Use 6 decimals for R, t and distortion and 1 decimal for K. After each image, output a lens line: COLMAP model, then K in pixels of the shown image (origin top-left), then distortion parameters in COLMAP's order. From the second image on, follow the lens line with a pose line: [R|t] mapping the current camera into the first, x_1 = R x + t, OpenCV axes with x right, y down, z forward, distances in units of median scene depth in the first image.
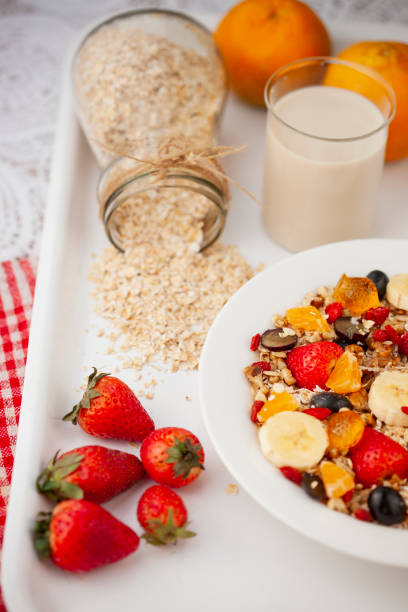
lens RADIAL K [[1949.9, 0, 204.0], [0, 1949.9, 306.0], [0, 0, 1]] dist [-0.106065, -1.519393]
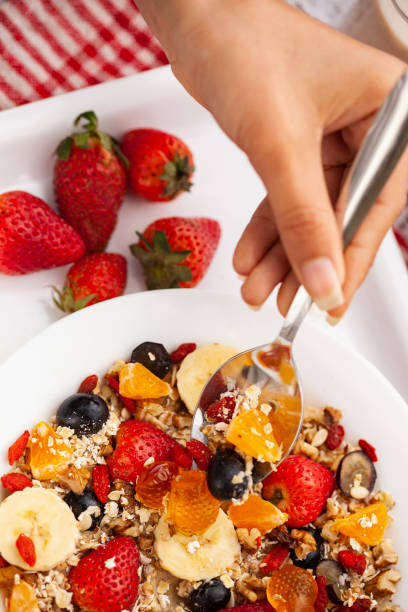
lens RADIAL K [[1949.9, 0, 204.0], [0, 1949.9, 306.0], [0, 0, 1]] dist [-0.106065, -1.519393]
pose [[-0.562106, 0.718711, -0.409257, 0.349831], [-0.747766, -0.230200, 0.622779, -0.415729], [0.353387, 0.656097, 0.666824, 0.414243]]
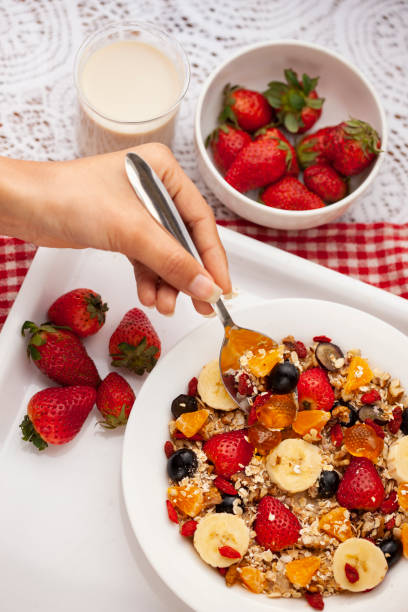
lens RADIAL K [[1949.9, 0, 204.0], [0, 1949.9, 306.0], [0, 0, 1]] dist [-0.106065, -1.519393]
pose [[0.212517, 0.902771, -0.373954, 0.442251], [-0.767562, 0.391058, 0.507861, -0.543890], [0.604719, 0.179104, 0.776039, 0.030426]]
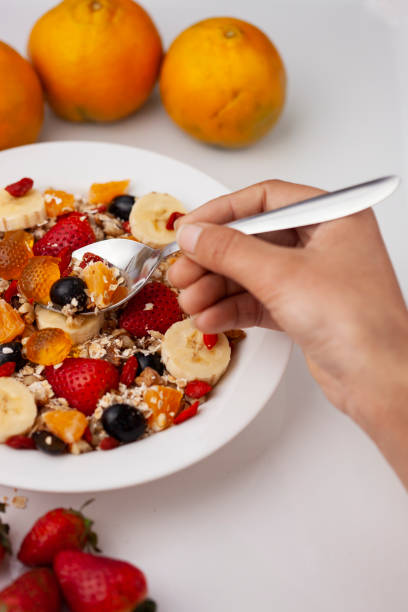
lens RADIAL K [[1949.9, 0, 204.0], [0, 1949.9, 306.0], [0, 0, 1]] dist [-0.106065, -1.519393]
pose [[0.822987, -0.467042, 0.323363, -0.145655], [0.439326, 0.884163, 0.158897, -0.076466], [-0.360117, 0.011292, 0.932839, 0.096534]]
